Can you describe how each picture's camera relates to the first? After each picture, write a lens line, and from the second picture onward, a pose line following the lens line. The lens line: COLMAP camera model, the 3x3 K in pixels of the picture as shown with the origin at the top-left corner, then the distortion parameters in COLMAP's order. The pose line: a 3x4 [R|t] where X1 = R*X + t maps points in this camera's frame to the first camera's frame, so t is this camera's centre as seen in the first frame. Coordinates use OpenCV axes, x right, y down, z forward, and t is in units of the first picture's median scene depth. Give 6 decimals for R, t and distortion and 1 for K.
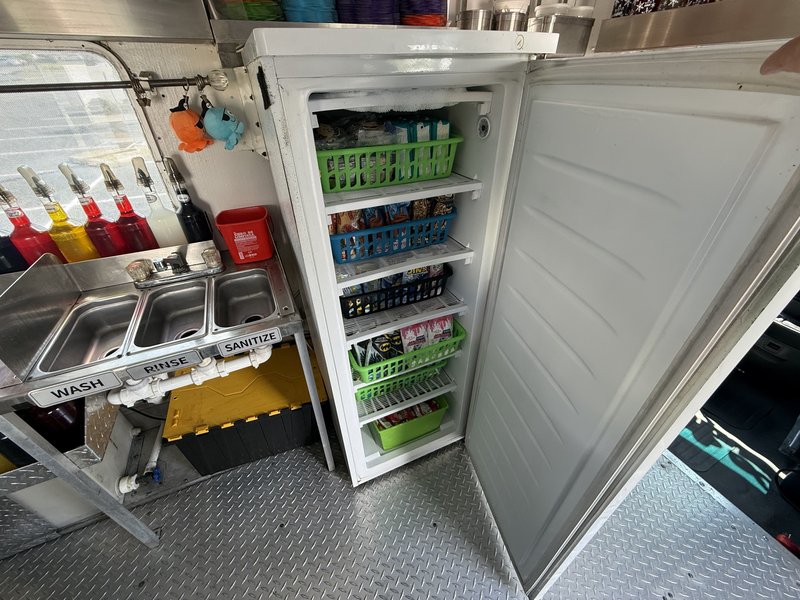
lens RADIAL K [[319.8, 0, 401.0], [0, 319.8, 302.4], [0, 0, 1]] dist [0.003419, 0.000237]
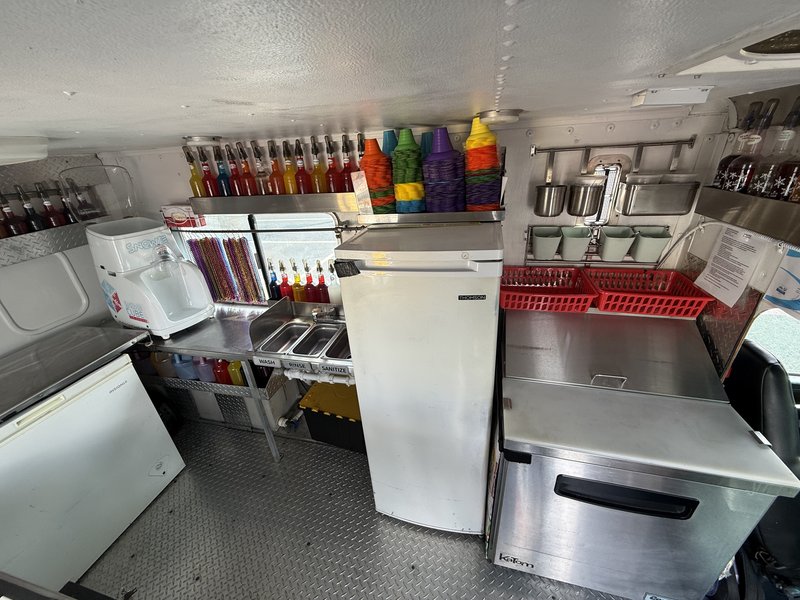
lens RADIAL K [[319.8, 0, 399.5], [0, 319.8, 302.1], [0, 0, 1]] dist [0.003419, 0.000237]
pose [[0.783026, 0.233096, -0.576660, 0.649351], [-0.315737, 0.947749, -0.045630, -0.228467], [0.535893, 0.217802, 0.815709, -0.295022]]
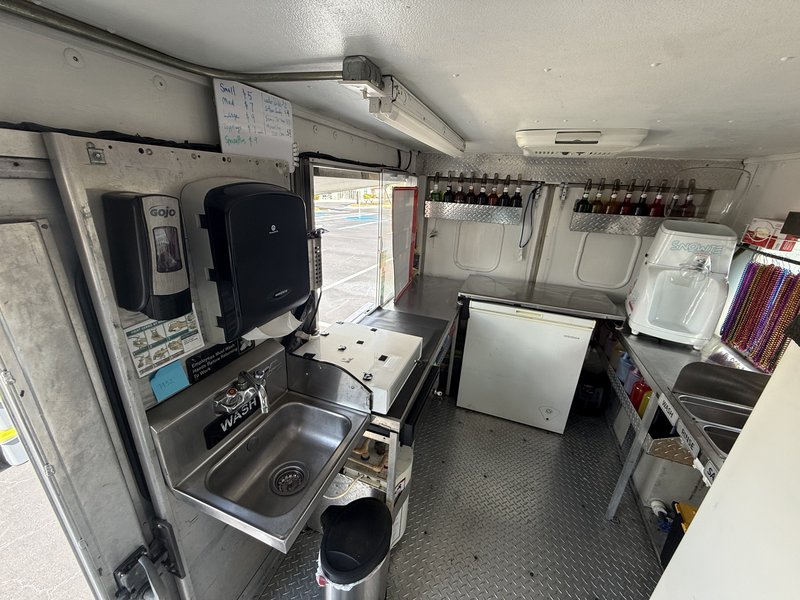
lens RADIAL K [[319.8, 0, 399.1], [0, 319.8, 300.7], [0, 0, 1]] dist [0.003419, 0.000237]
pose [[-0.690791, 0.222573, -0.687945, 0.765416], [-0.463033, 0.594588, 0.657317, -0.396287], [0.555345, 0.772610, -0.307677, 0.203909]]
